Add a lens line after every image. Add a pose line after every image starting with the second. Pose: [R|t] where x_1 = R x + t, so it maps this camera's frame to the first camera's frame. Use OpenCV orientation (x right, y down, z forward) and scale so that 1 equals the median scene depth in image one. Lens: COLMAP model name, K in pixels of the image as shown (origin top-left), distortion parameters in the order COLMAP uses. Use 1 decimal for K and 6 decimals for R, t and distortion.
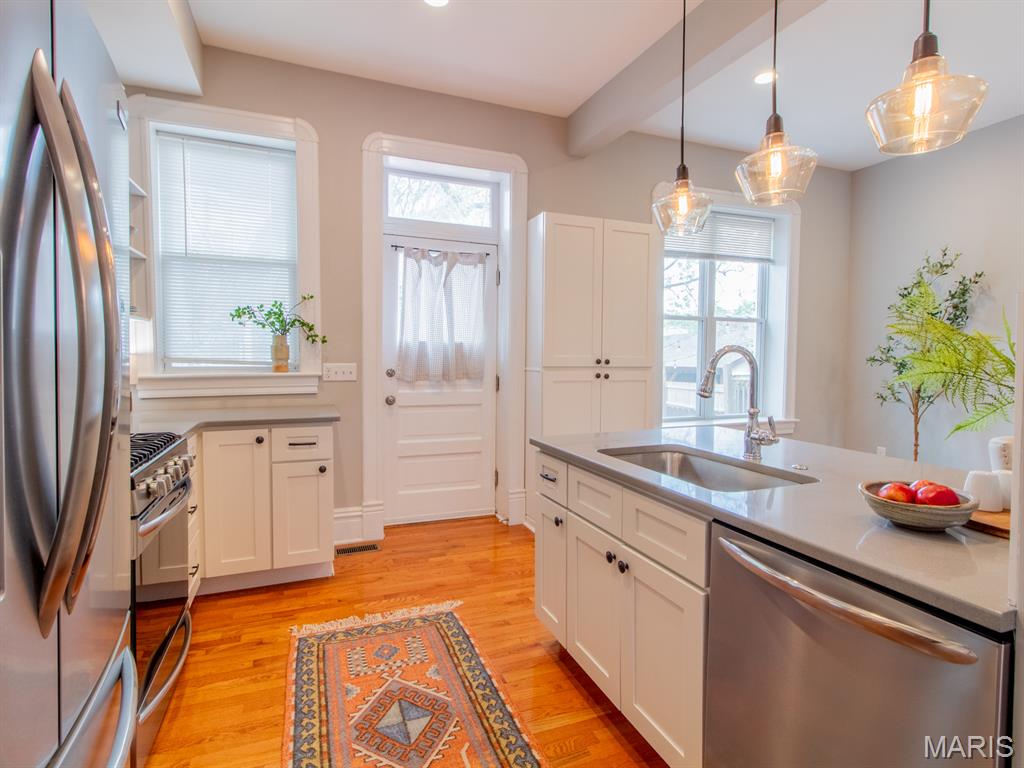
lens RADIAL K [[533.3, 0, 515.0], [0, 533.3, 377.2], [0, 0, 1]] dist [0.006930, 0.000972]
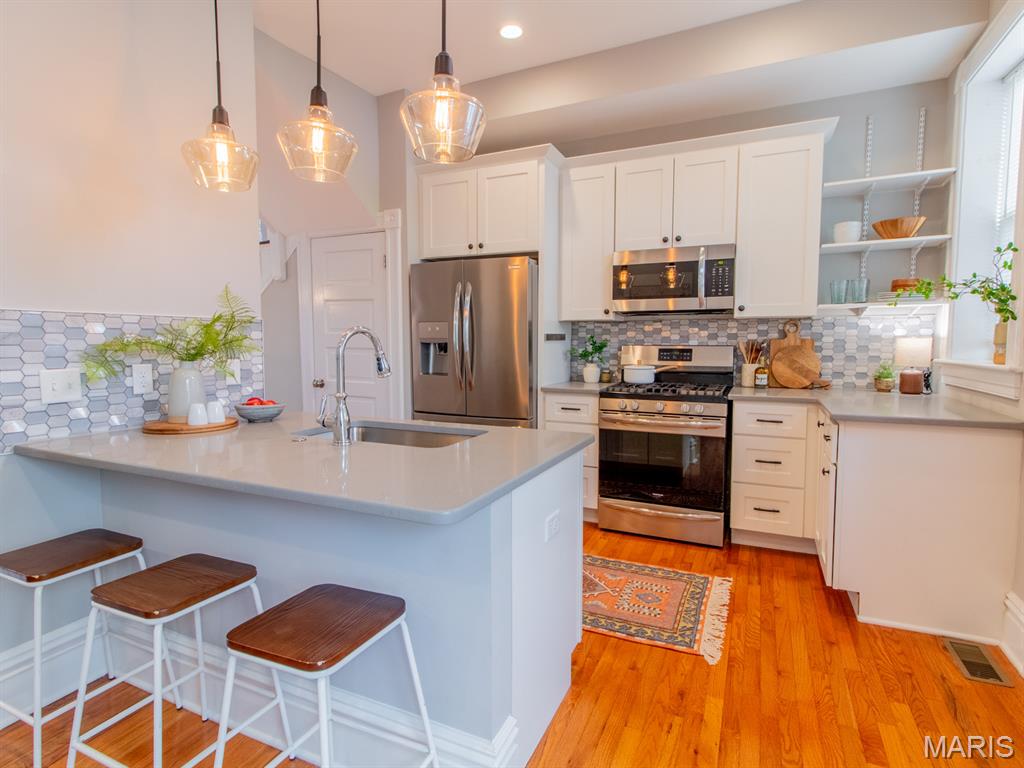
lens RADIAL K [[533.3, 0, 515.0], [0, 533.3, 377.2], [0, 0, 1]] dist [0.006930, 0.000972]
pose [[-0.724587, 0.050074, -0.687361, 0.710112], [-0.029092, 0.994246, 0.103098, -0.065486], [0.688569, 0.094700, -0.718961, 1.534331]]
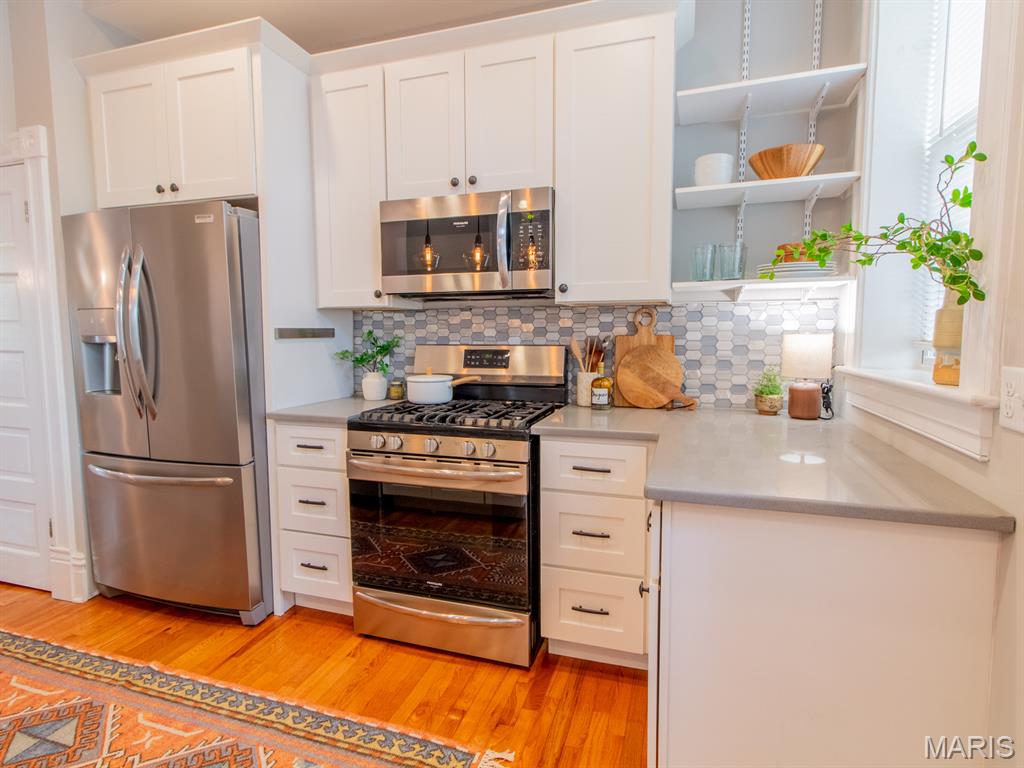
lens RADIAL K [[533.3, 0, 515.0], [0, 533.3, 377.2], [0, 0, 1]] dist [0.006930, 0.000972]
pose [[-0.640689, 0.066267, -0.764935, 0.052419], [-0.029901, 0.993359, 0.111100, -0.066480], [0.767218, 0.094053, -0.634453, 1.444600]]
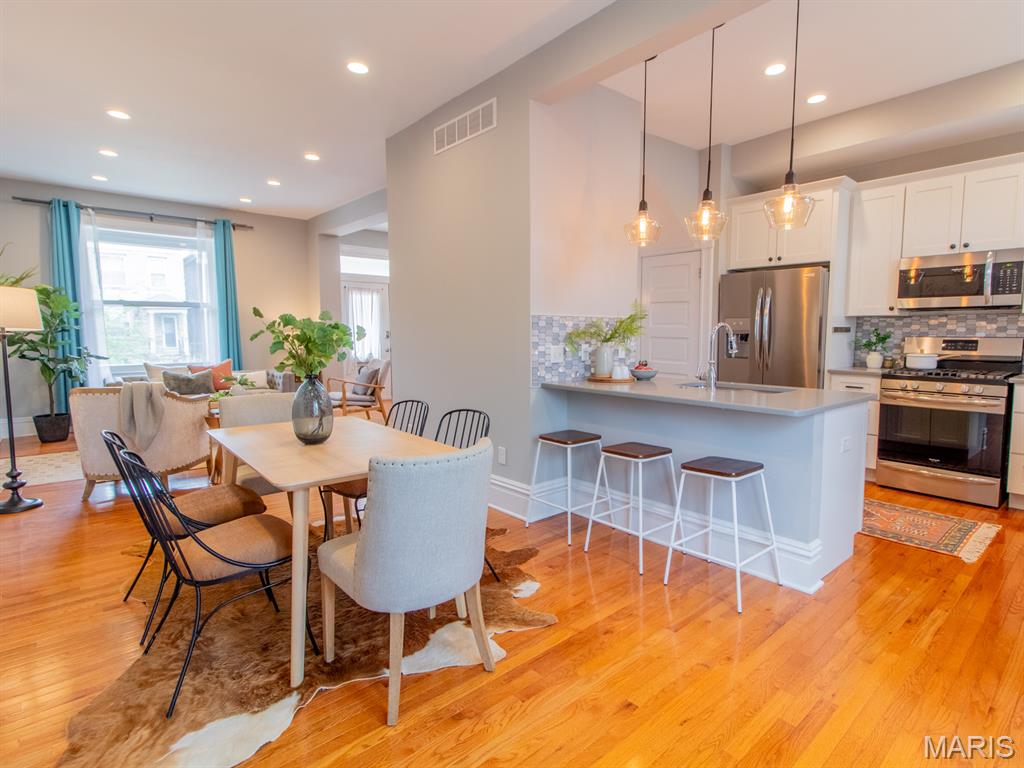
lens RADIAL K [[533.1, 0, 552.1], [0, 533.1, 377.6], [0, 0, 1]] dist [0.004512, 0.001462]
pose [[-0.933998, 0.027644, -0.356208, 1.227341], [-0.018273, 0.992001, 0.124898, -0.074935], [0.356812, 0.123164, -0.926022, 1.924747]]
